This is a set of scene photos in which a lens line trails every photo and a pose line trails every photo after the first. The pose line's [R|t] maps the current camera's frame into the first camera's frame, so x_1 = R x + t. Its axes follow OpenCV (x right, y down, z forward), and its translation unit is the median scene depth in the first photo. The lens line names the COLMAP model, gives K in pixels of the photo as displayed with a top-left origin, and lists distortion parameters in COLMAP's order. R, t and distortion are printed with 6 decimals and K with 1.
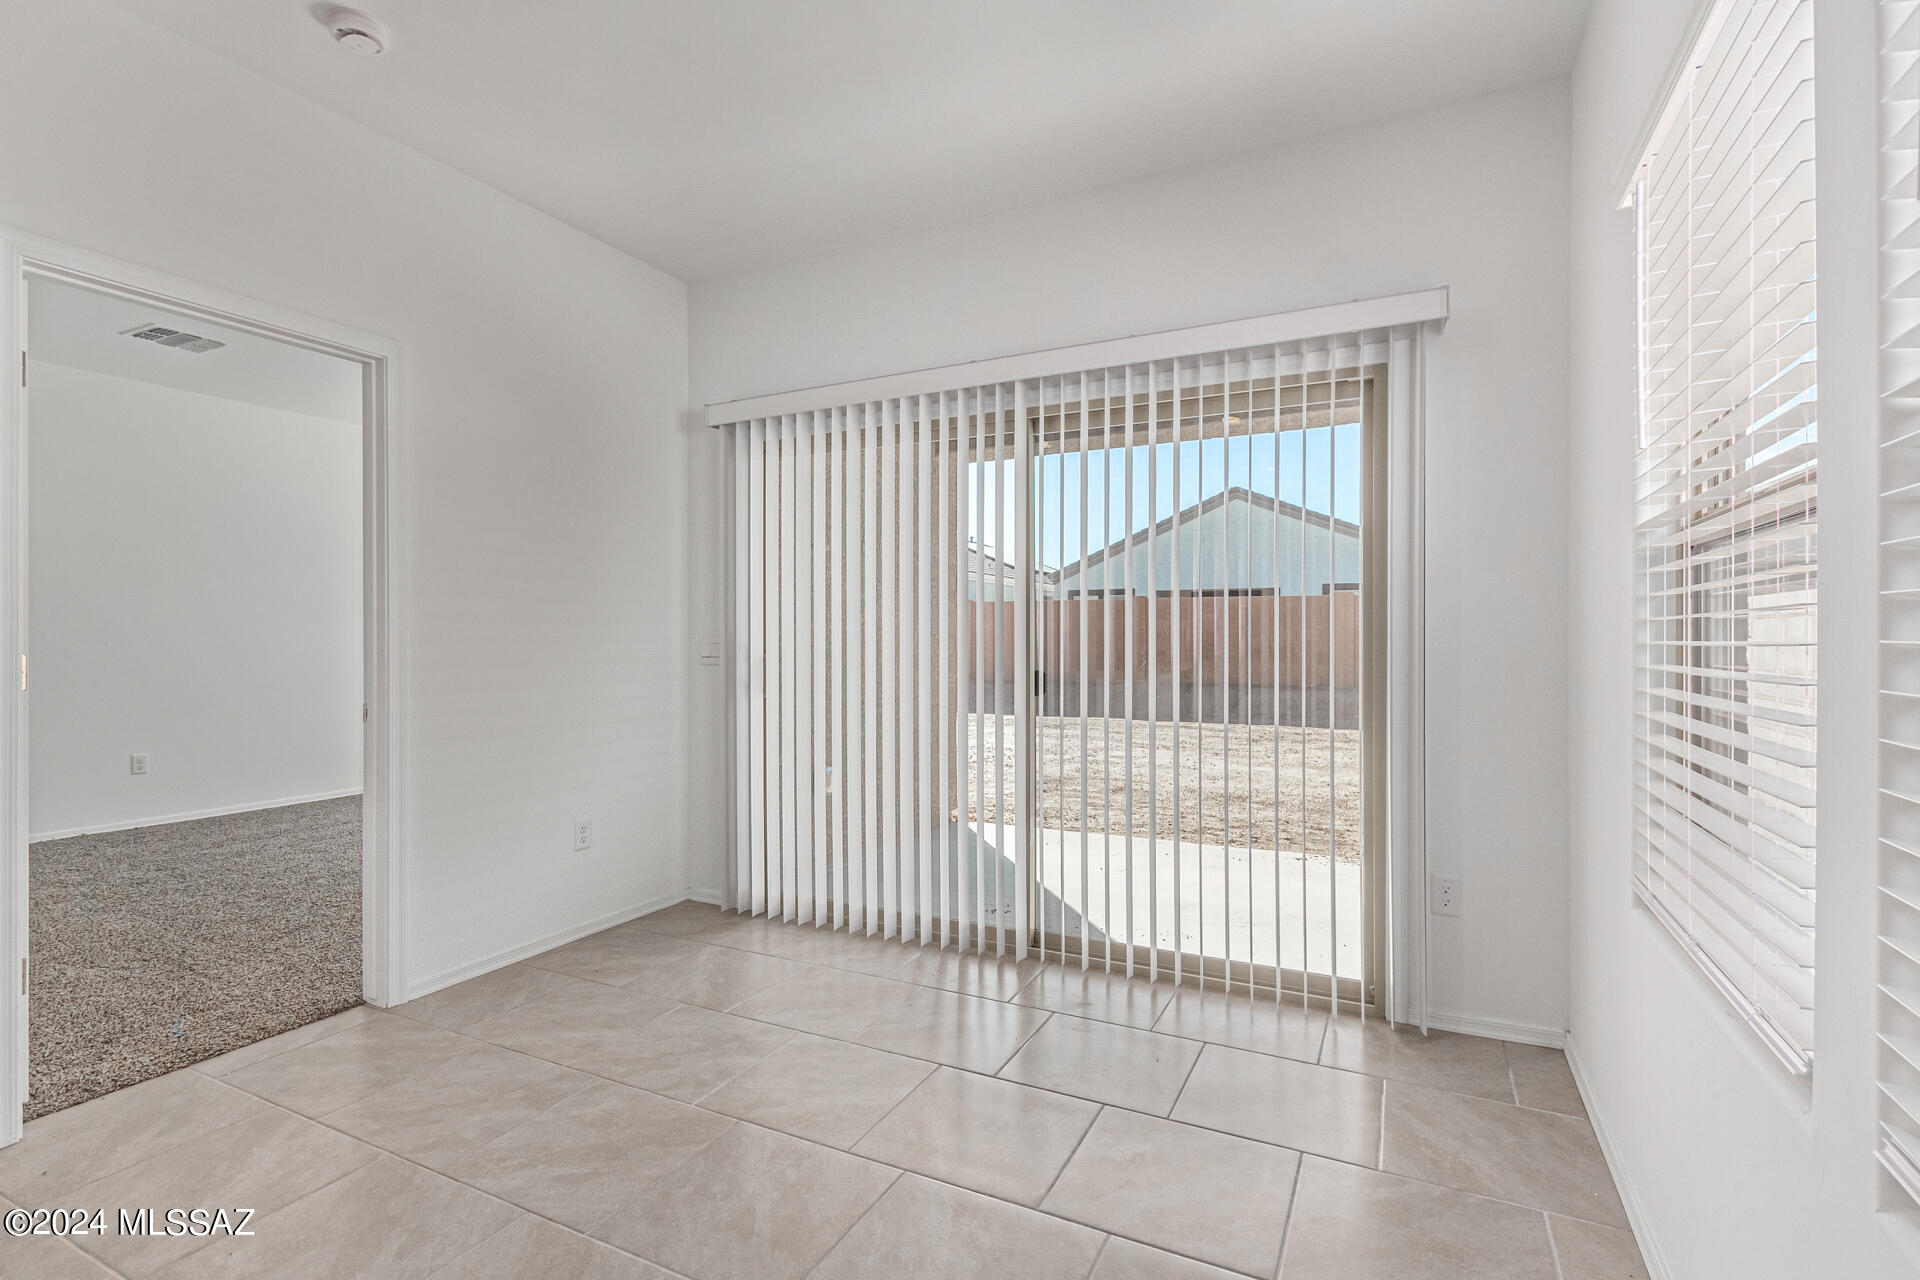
lens RADIAL K [[893.5, 0, 948.2], [0, 893.5, 630.6], [0, 0, 1]] dist [0.007070, -0.003897]
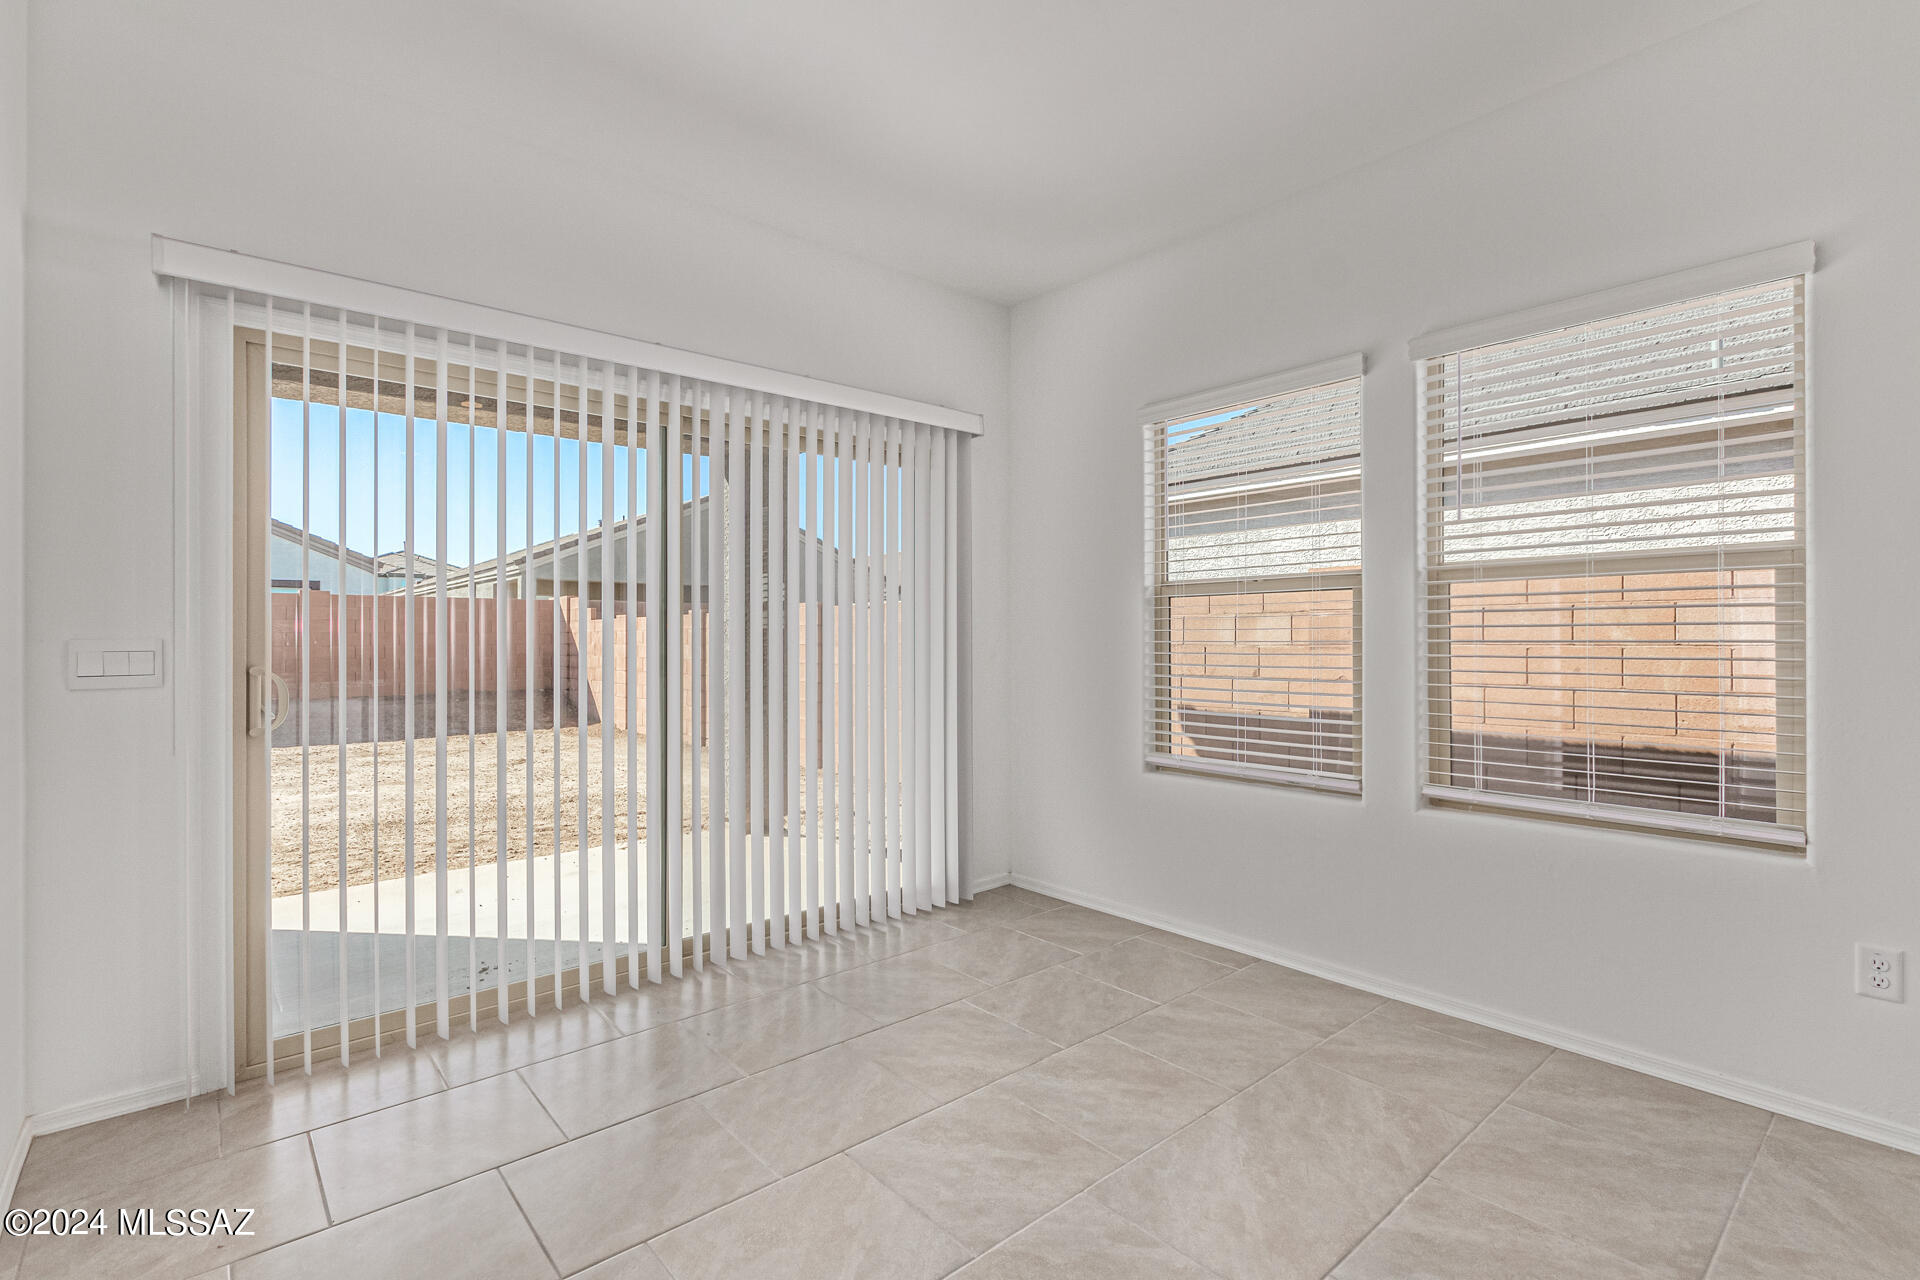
lens RADIAL K [[893.5, 0, 965.3], [0, 893.5, 647.4], [0, 0, 1]] dist [0.007070, -0.003897]
pose [[0.356920, -0.003704, 0.934128, -0.477424], [-0.007791, 0.999946, 0.006942, 0.003212], [-0.934103, -0.009755, 0.356871, 0.244859]]
